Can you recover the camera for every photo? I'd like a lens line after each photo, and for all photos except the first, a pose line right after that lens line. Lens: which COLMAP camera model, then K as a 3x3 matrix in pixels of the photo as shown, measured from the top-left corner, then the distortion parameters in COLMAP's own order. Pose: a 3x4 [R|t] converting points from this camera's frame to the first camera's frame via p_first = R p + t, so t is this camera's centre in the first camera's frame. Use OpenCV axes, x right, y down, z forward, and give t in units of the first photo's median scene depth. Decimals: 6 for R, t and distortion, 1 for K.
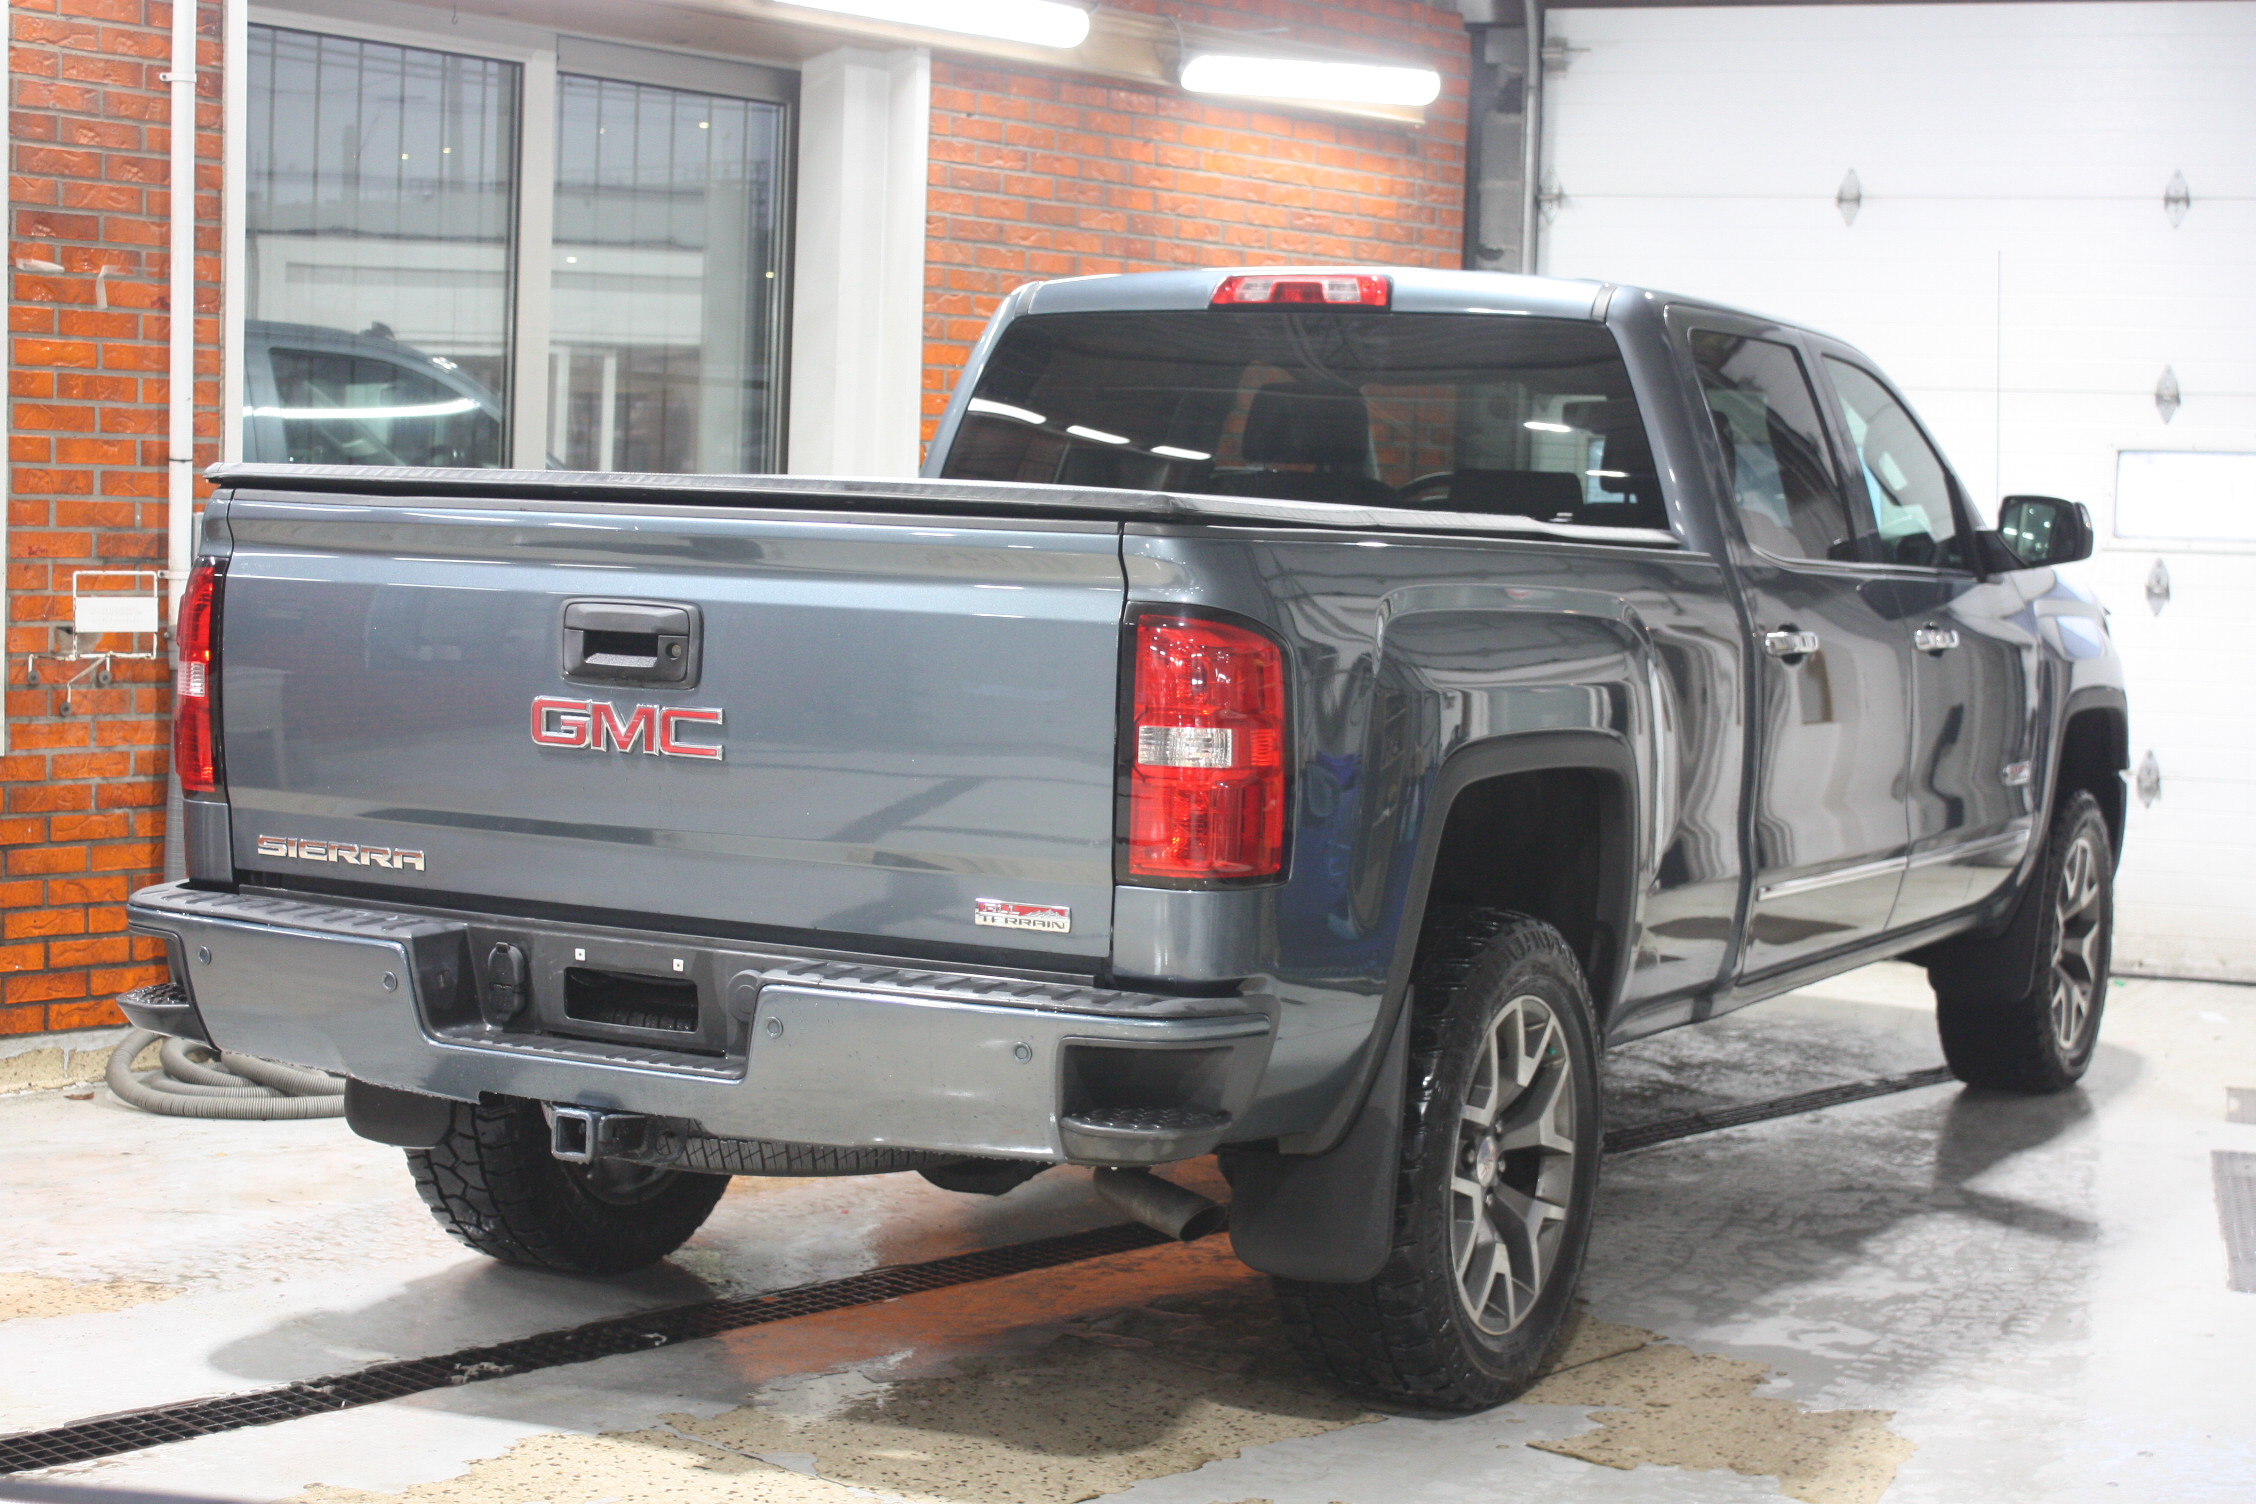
lens RADIAL K [[3528.4, 0, 1128.0], [0, 3528.4, 752.0], [0, 0, 1]] dist [-0.002527, 0.031217]
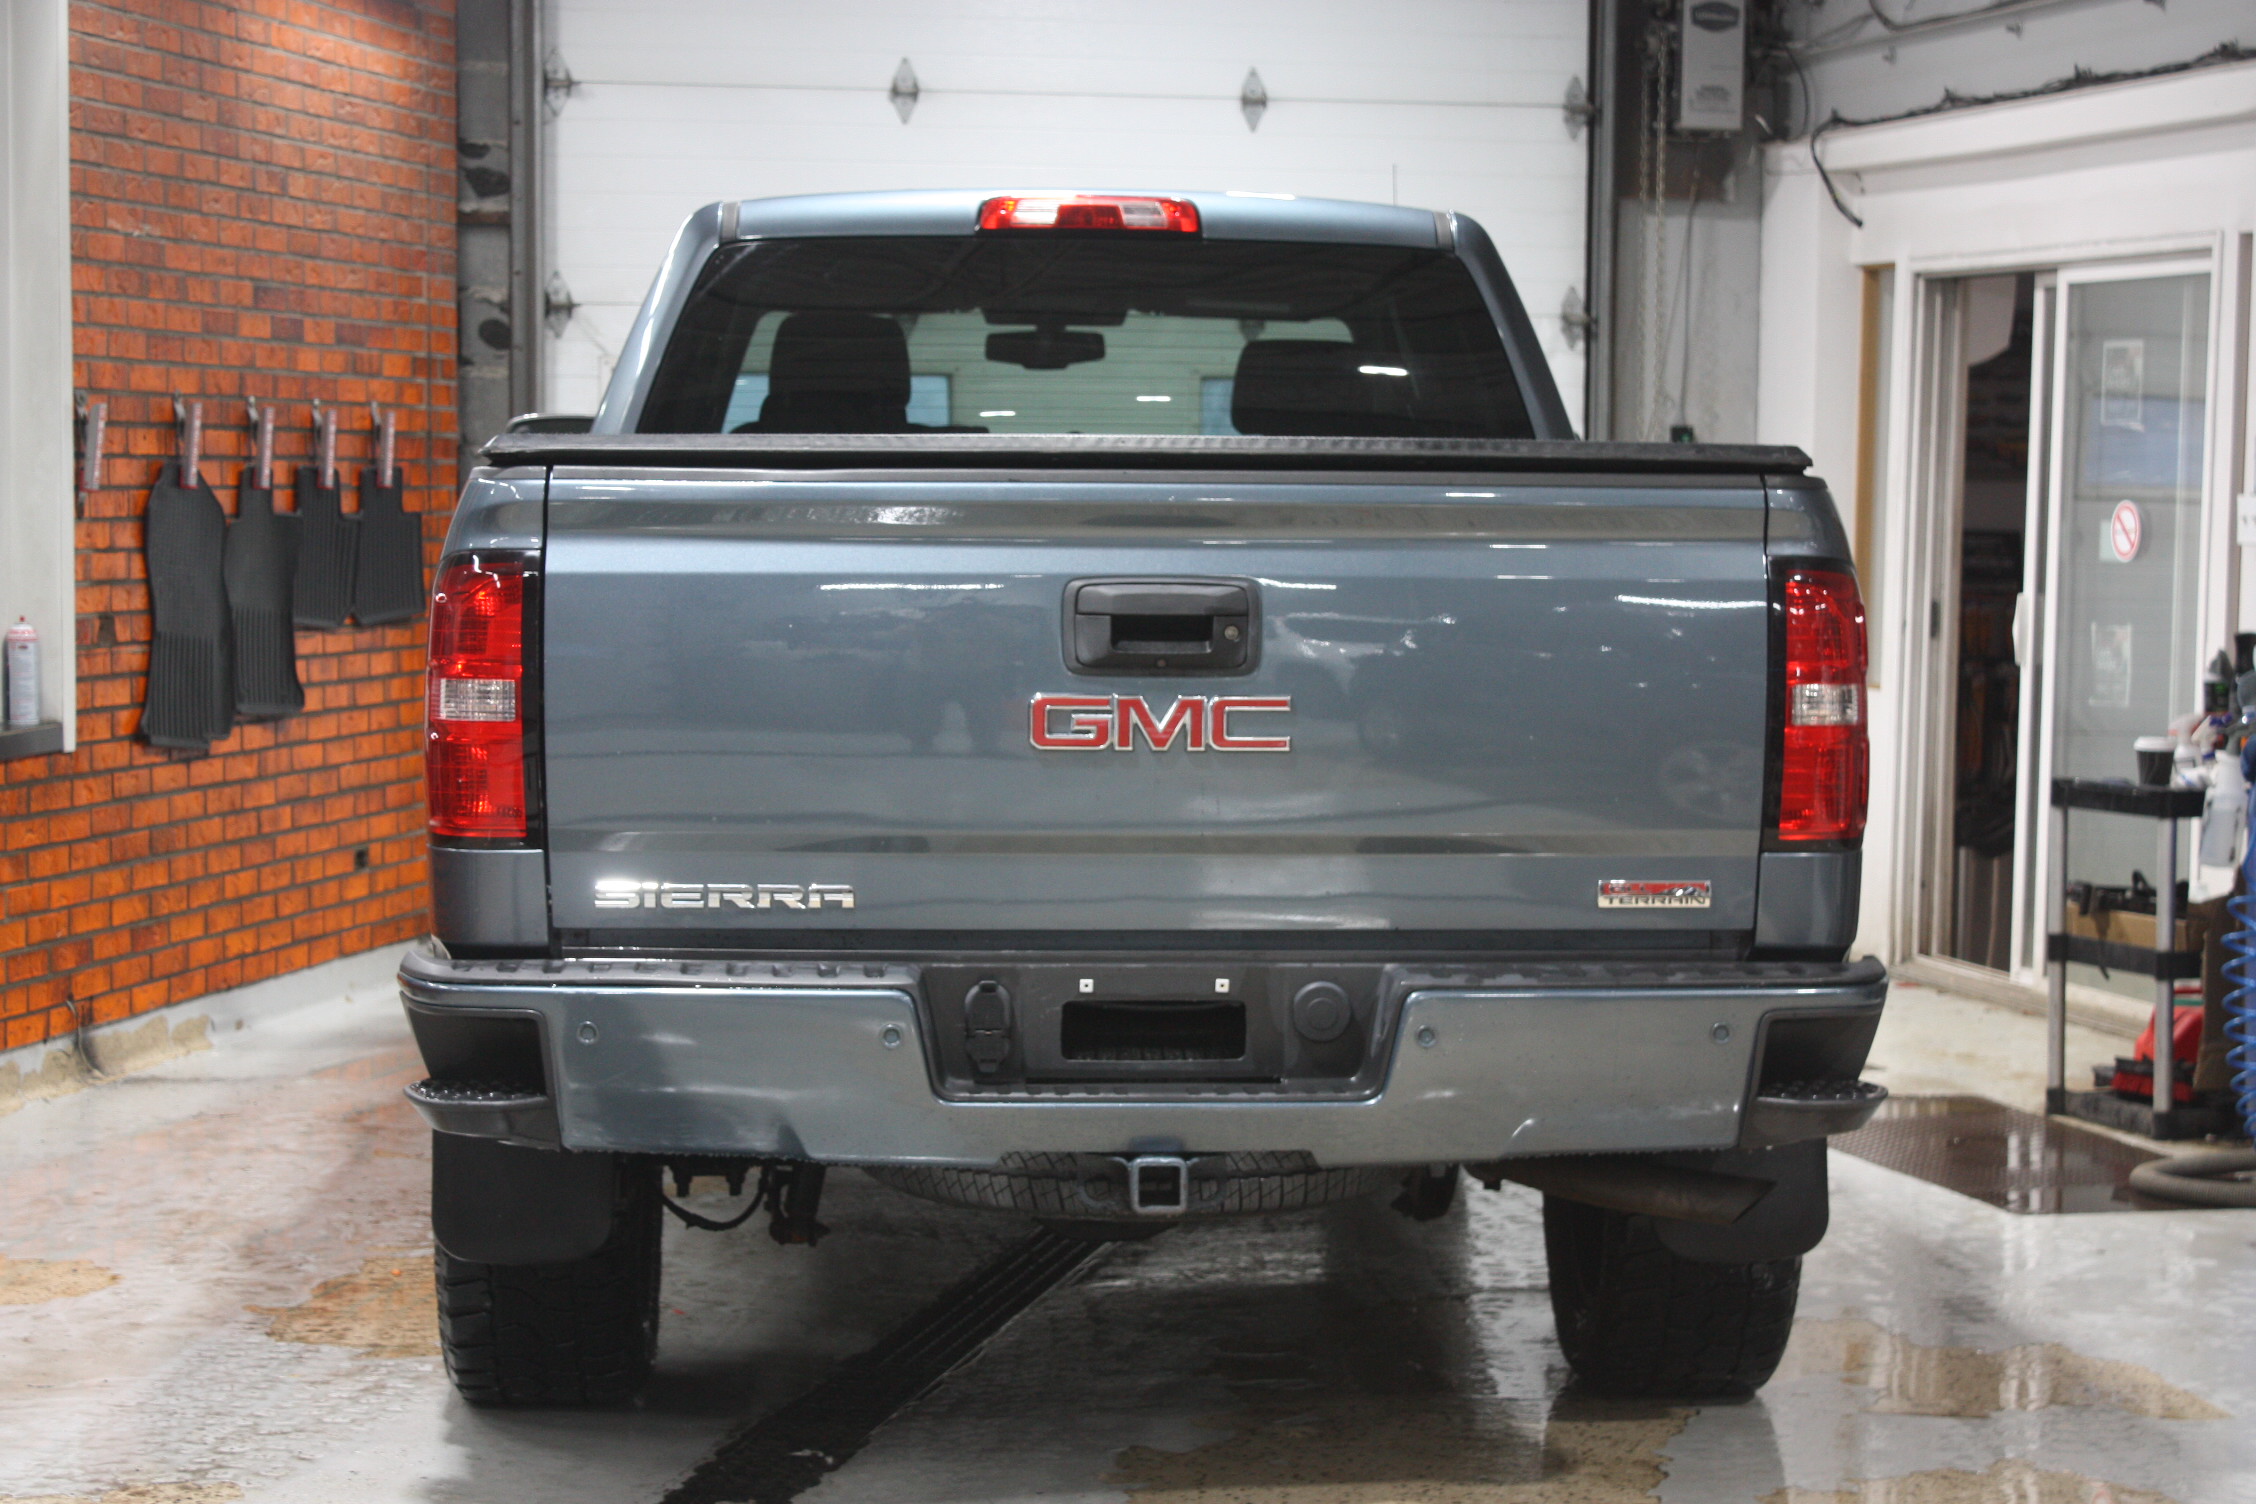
lens RADIAL K [[4531.9, 0, 1128.0], [0, 4531.9, 752.0], [0, 0, 1]] dist [0.006541, 0.339151]
pose [[0.853863, -0.059359, 0.517101, -0.687825], [0.059876, 0.998082, 0.015701, -0.016786], [-0.517042, 0.017556, 0.855780, 0.029102]]
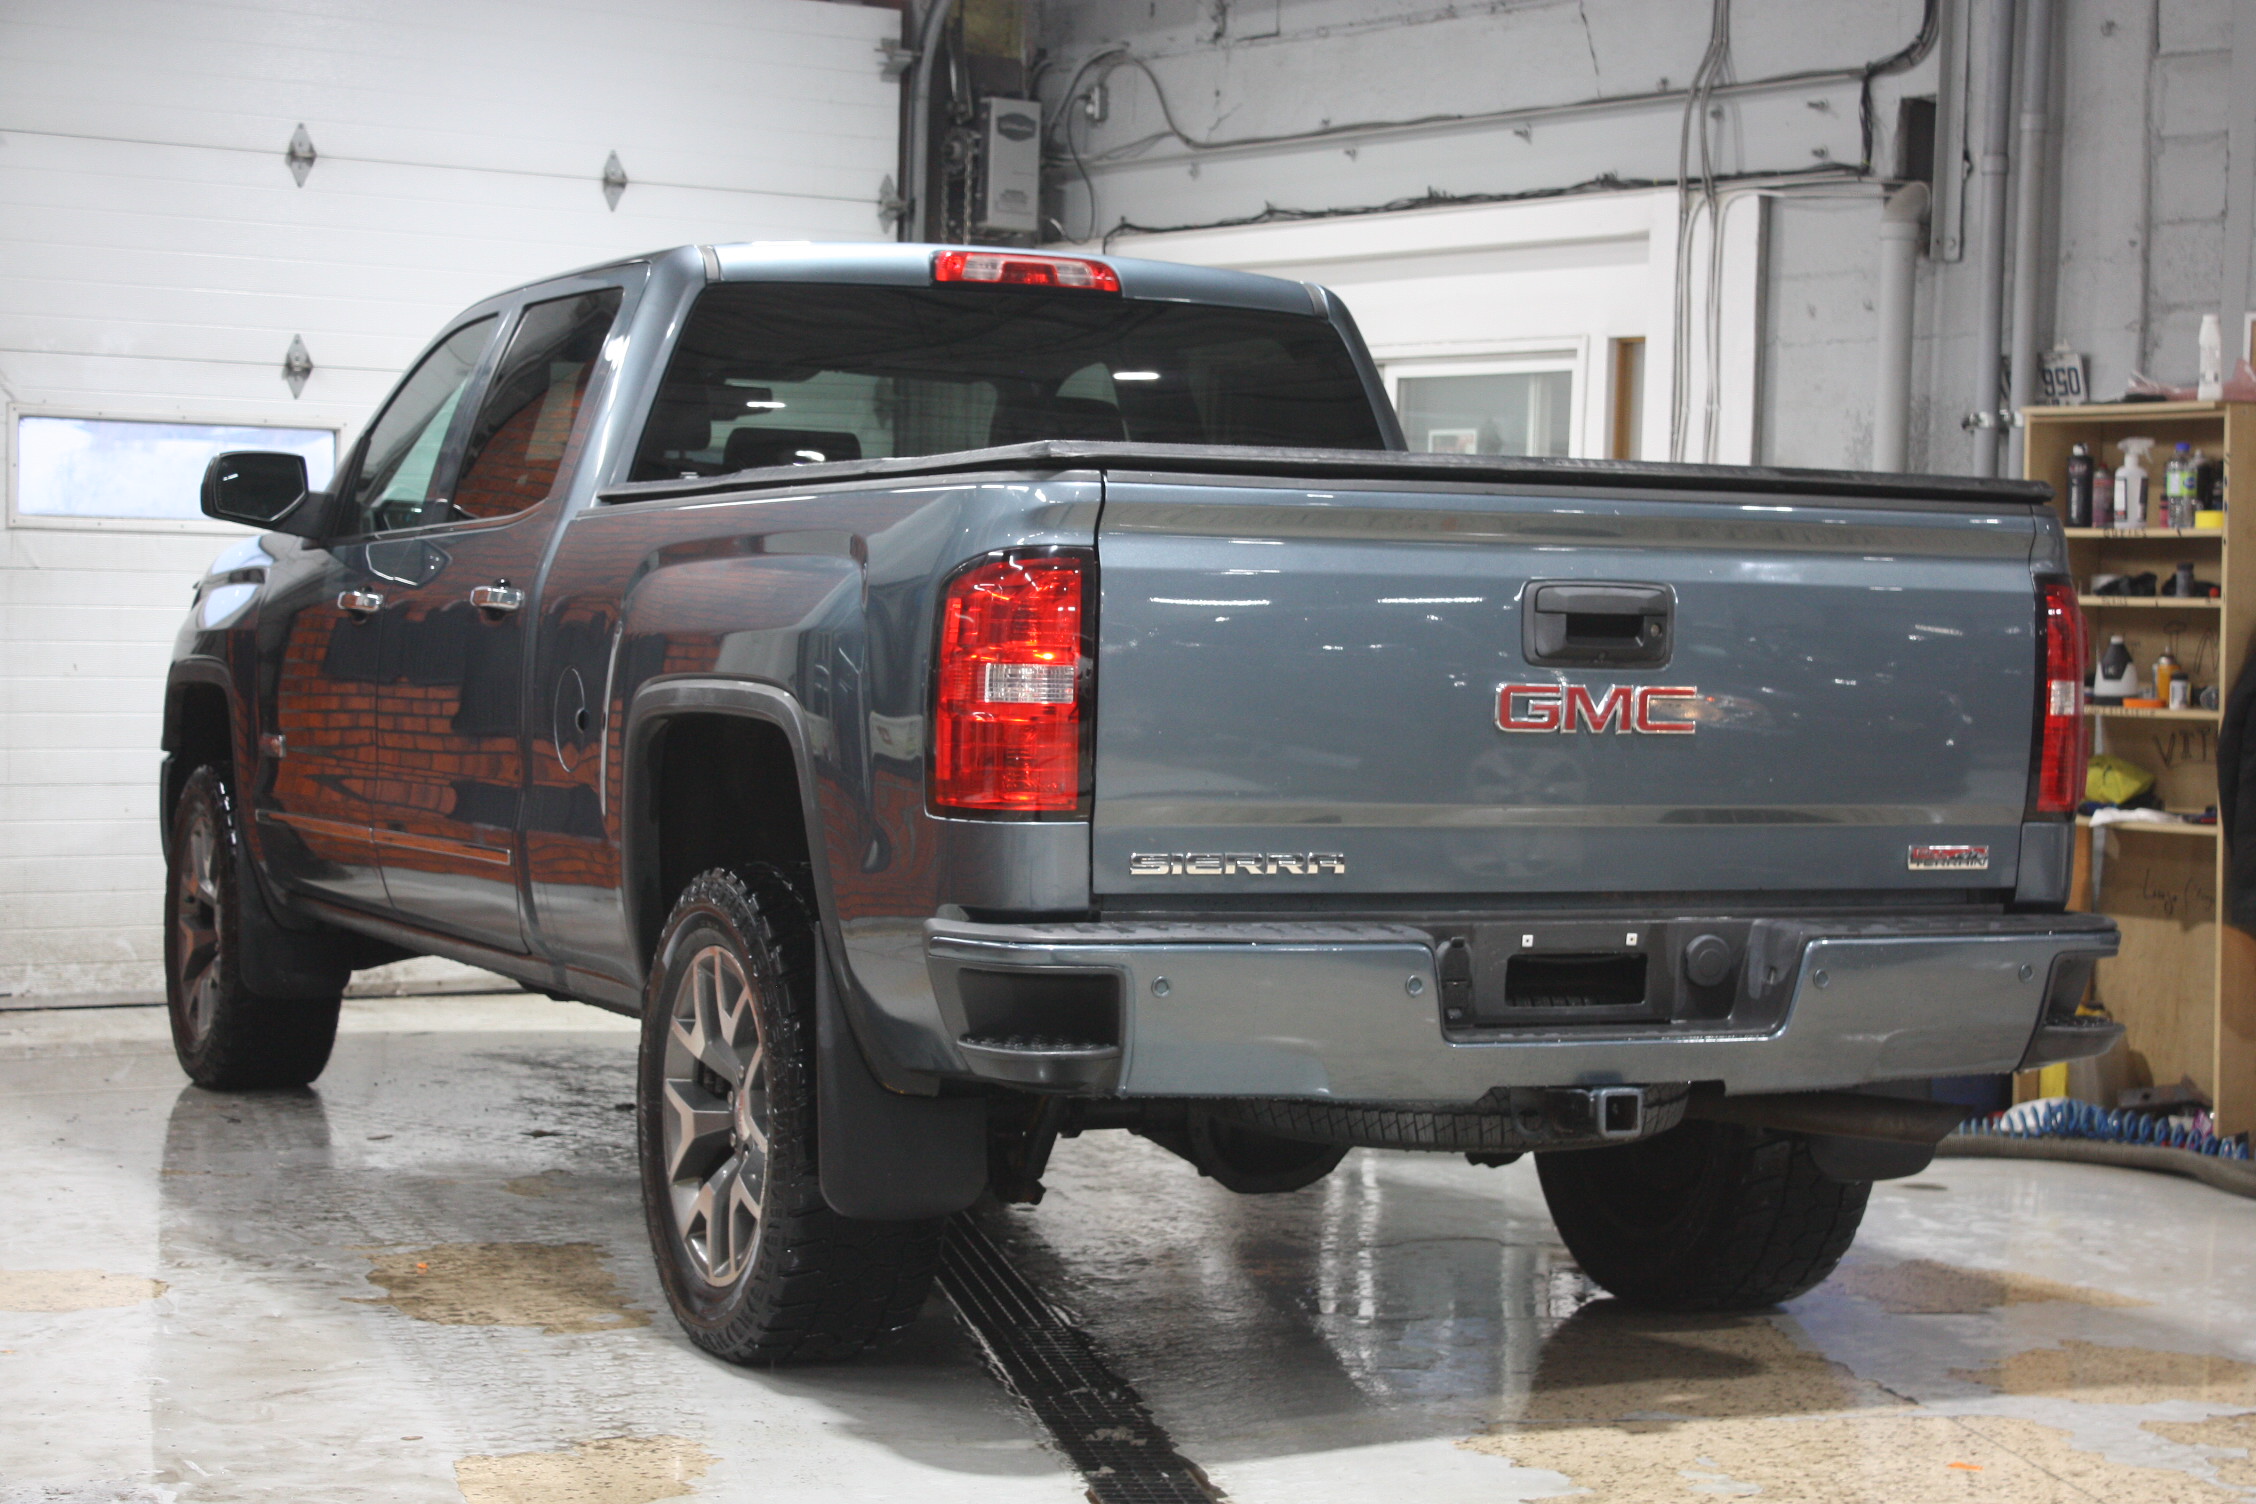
lens RADIAL K [[4355.9, 0, 1128.0], [0, 4355.9, 752.0], [0, 0, 1]] dist [0.027162, 0.073676]
pose [[0.609183, -0.045426, 0.791728, -1.130769], [0.055956, 0.998332, 0.014226, -0.018497], [-0.791053, 0.035636, 0.610709, 0.321369]]
